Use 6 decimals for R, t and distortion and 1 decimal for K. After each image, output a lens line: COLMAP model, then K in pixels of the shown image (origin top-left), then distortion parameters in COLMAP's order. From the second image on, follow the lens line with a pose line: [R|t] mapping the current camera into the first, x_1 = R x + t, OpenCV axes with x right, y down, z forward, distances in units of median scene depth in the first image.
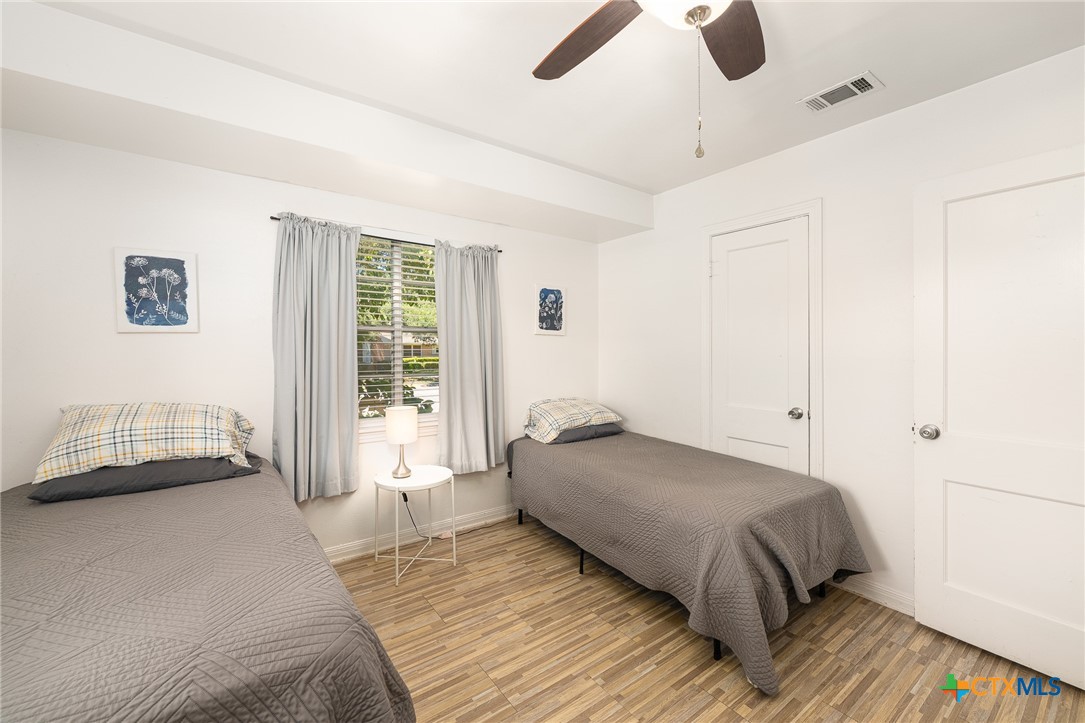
lens RADIAL K [[435.5, 0, 550.3], [0, 435.5, 351.0], [0, 0, 1]] dist [0.000671, -0.000226]
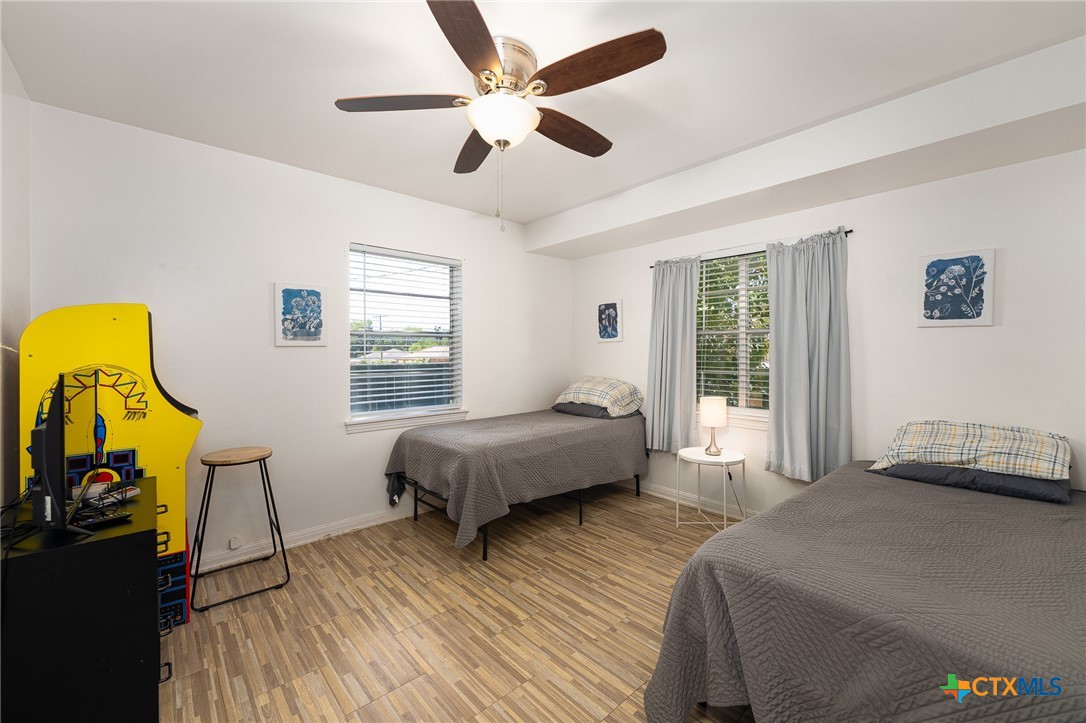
lens RADIAL K [[435.9, 0, 542.7], [0, 435.9, 354.6], [0, 0, 1]] dist [0.000671, -0.000226]
pose [[0.106533, 0.008185, -0.994275, 0.817326], [0.006079, 0.999942, 0.008883, -0.003954], [0.994291, -0.006990, 0.106477, 0.398803]]
